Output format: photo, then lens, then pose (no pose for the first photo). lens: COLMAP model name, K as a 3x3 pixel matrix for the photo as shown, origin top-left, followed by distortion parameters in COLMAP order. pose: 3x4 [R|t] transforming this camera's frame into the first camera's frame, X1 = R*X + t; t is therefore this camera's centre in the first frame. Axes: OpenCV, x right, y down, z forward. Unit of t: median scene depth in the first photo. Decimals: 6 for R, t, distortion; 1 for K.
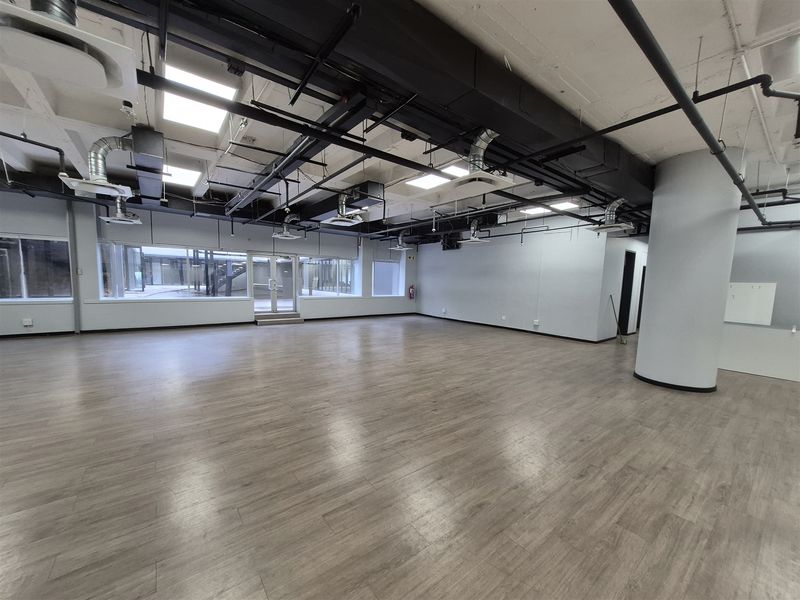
lens RADIAL K [[318.6, 0, 397.8], [0, 318.6, 311.7], [0, 0, 1]] dist [0.016628, -0.004861]
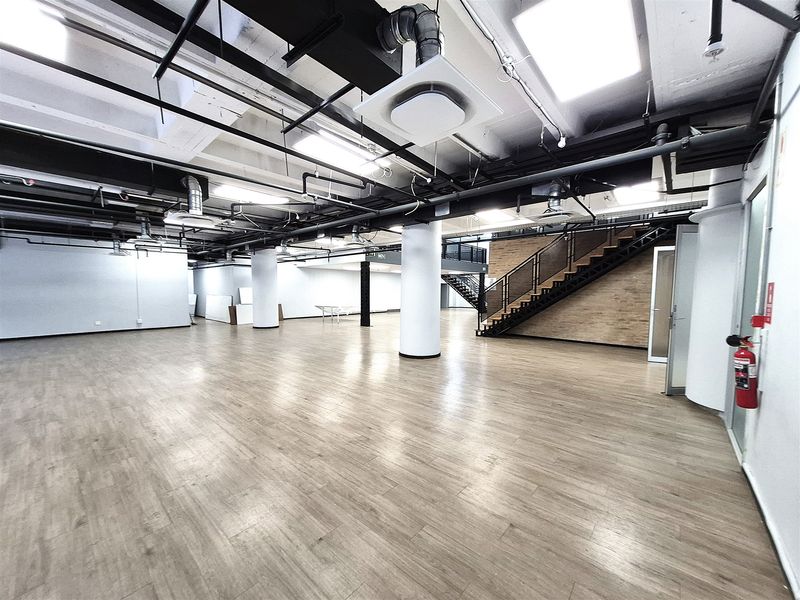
lens RADIAL K [[318.6, 0, 397.8], [0, 318.6, 311.7], [0, 0, 1]] dist [0.016628, -0.004861]
pose [[-0.203310, -0.095618, 0.974434, -0.803006], [0.087361, 0.989479, 0.115322, -0.048960], [-0.975209, 0.108574, -0.192818, 0.203600]]
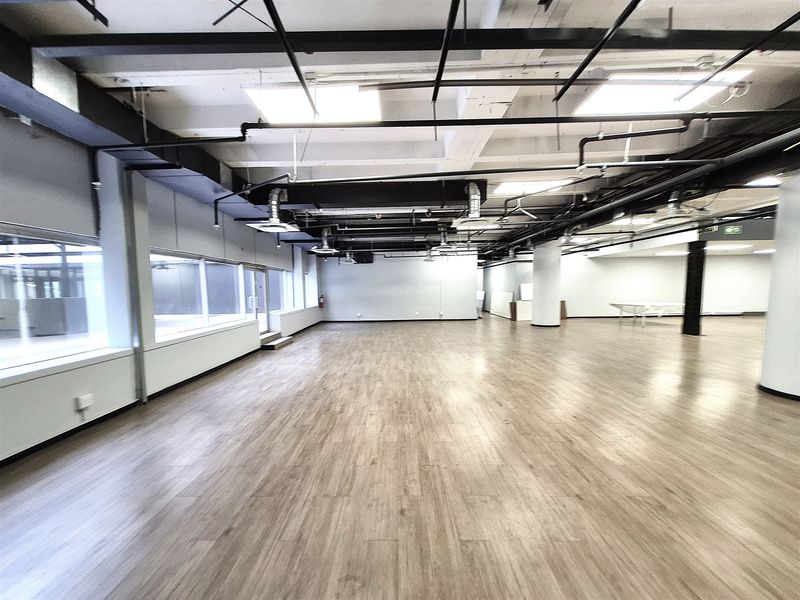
lens RADIAL K [[318.6, 0, 397.8], [0, 318.6, 311.7], [0, 0, 1]] dist [0.016628, -0.004861]
pose [[0.619436, -0.099047, 0.778774, -0.728540], [0.112393, 0.992979, 0.036893, -0.044265], [-0.776960, 0.064675, 0.626219, 0.157838]]
